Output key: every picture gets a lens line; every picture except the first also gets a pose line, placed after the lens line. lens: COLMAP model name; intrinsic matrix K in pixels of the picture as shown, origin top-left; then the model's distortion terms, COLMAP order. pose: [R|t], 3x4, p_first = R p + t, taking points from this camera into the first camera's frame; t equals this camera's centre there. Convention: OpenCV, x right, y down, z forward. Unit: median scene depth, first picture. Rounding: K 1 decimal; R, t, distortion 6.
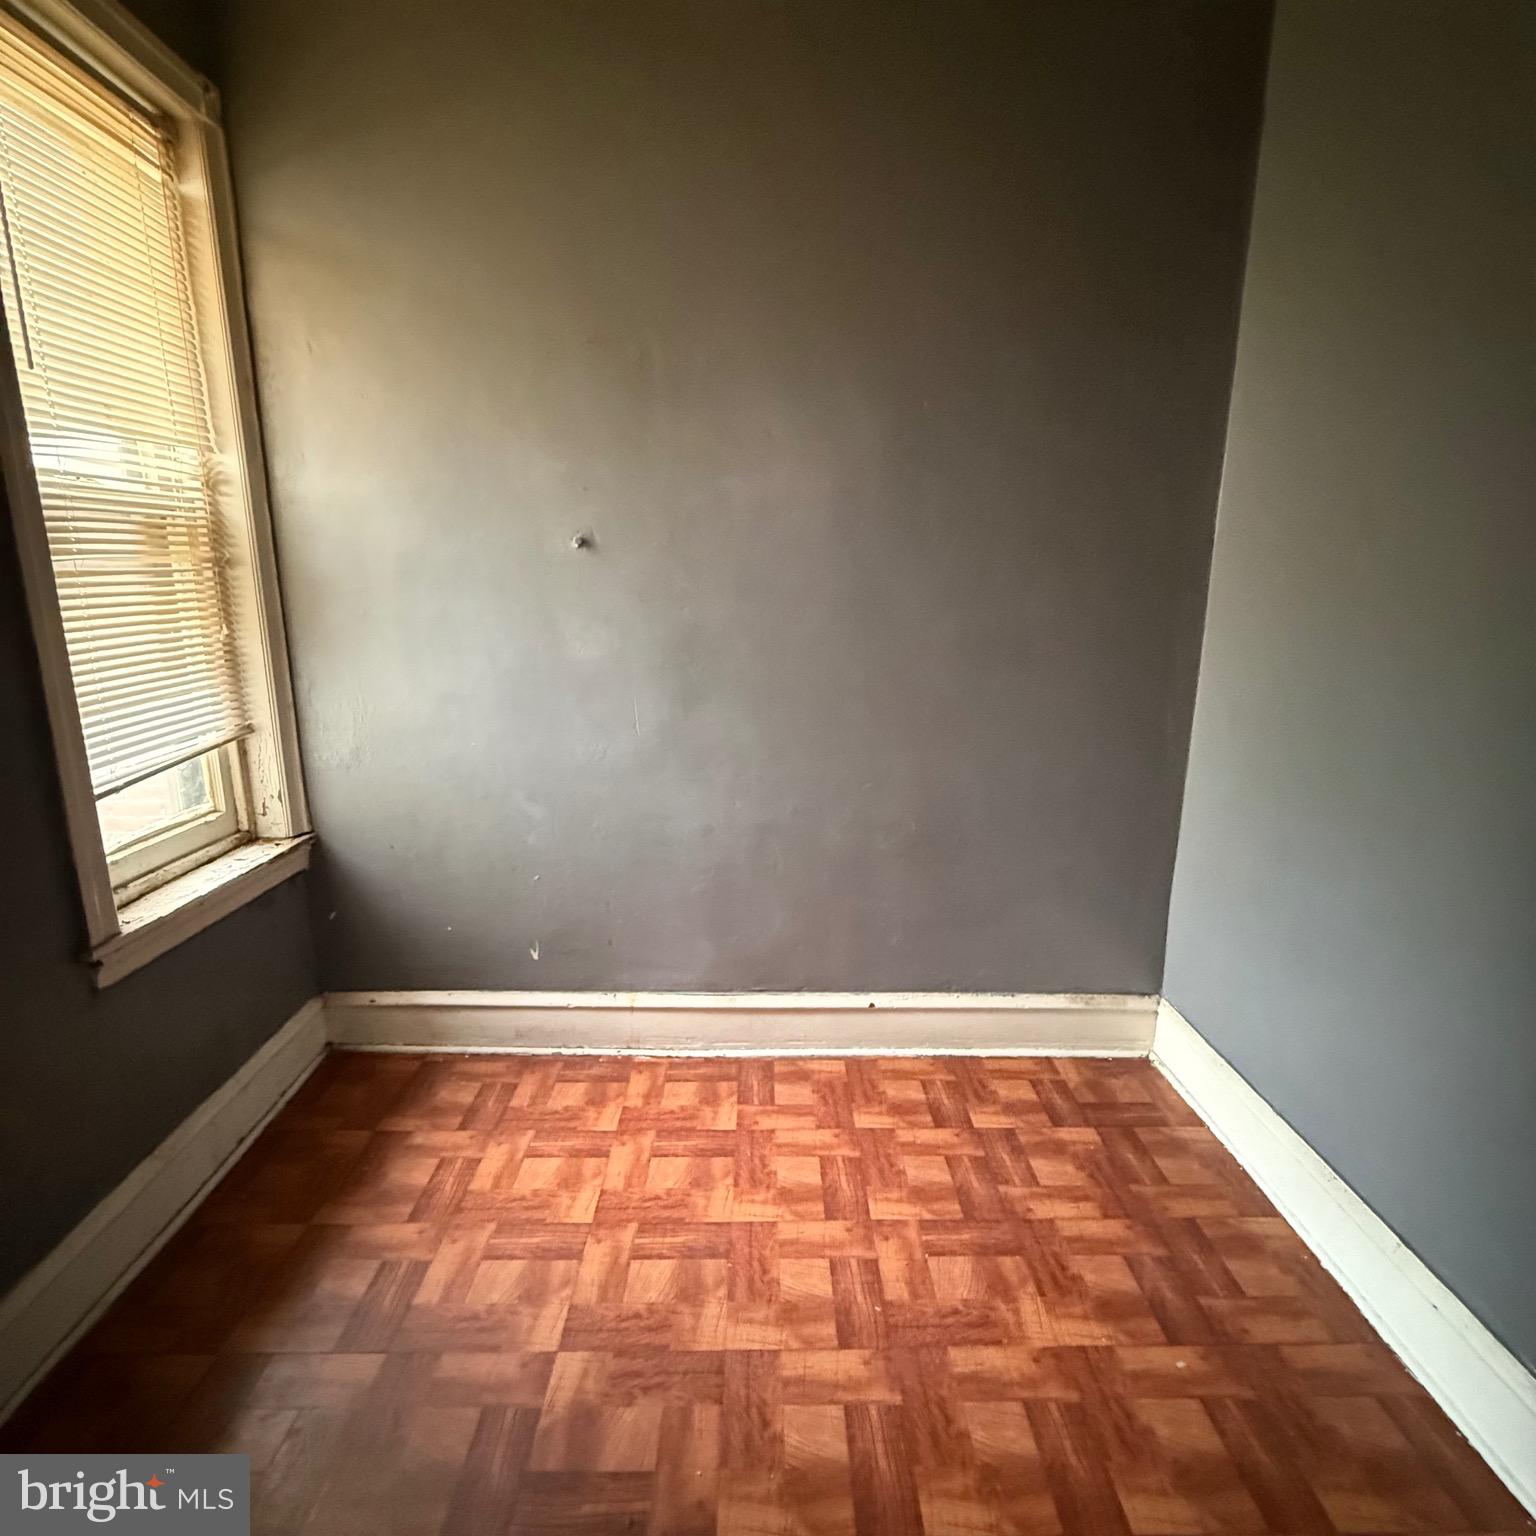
lens RADIAL K [[813.9, 0, 768.2], [0, 813.9, 764.9], [0, 0, 1]] dist [-0.000189, -0.000556]
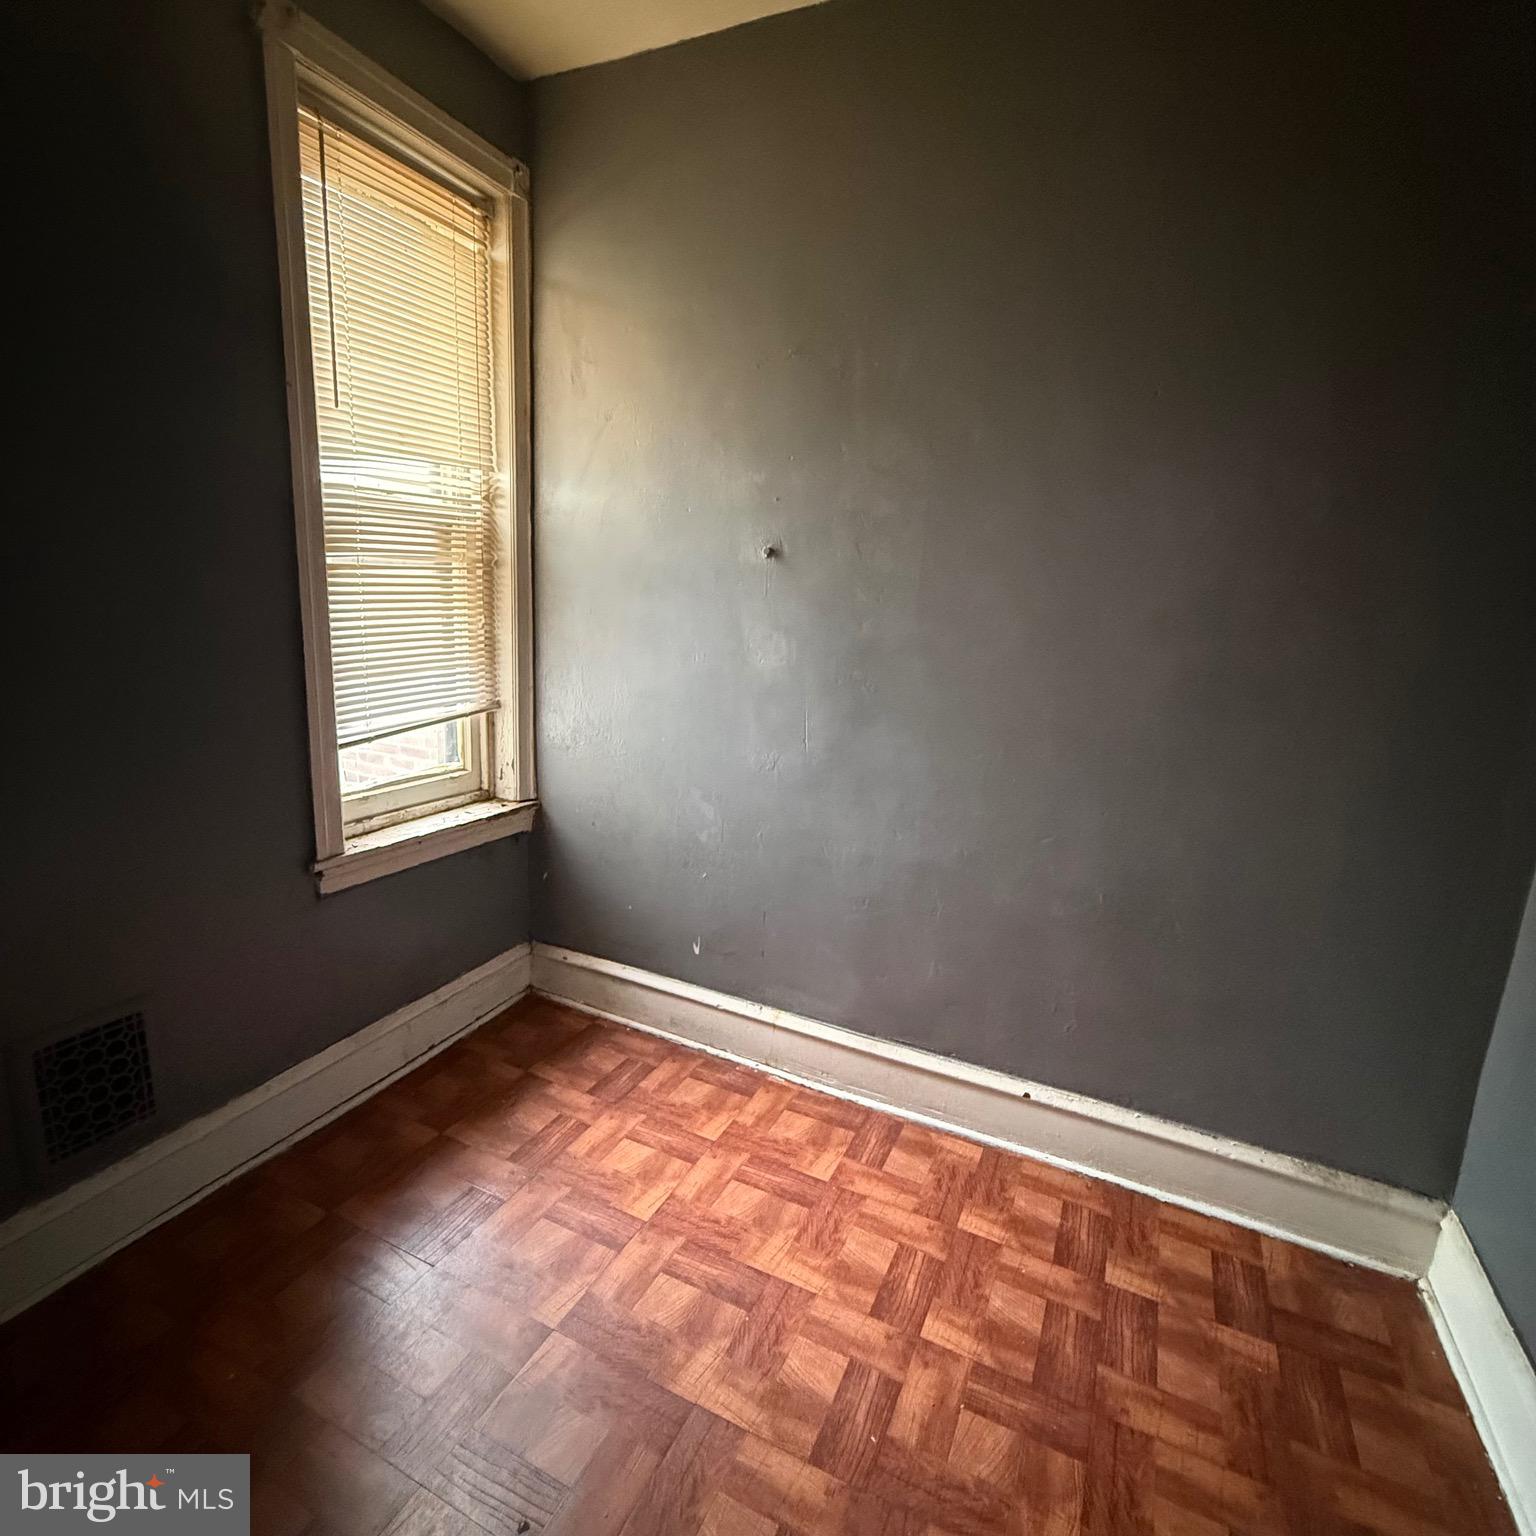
lens RADIAL K [[813.9, 0, 768.5], [0, 813.9, 765.3], [0, 0, 1]] dist [-0.000189, -0.000556]
pose [[0.897708, 0.128777, -0.421351, 0.236157], [-0.138849, 0.990290, 0.006837, -0.020765], [0.418140, 0.052367, 0.906872, 0.106189]]
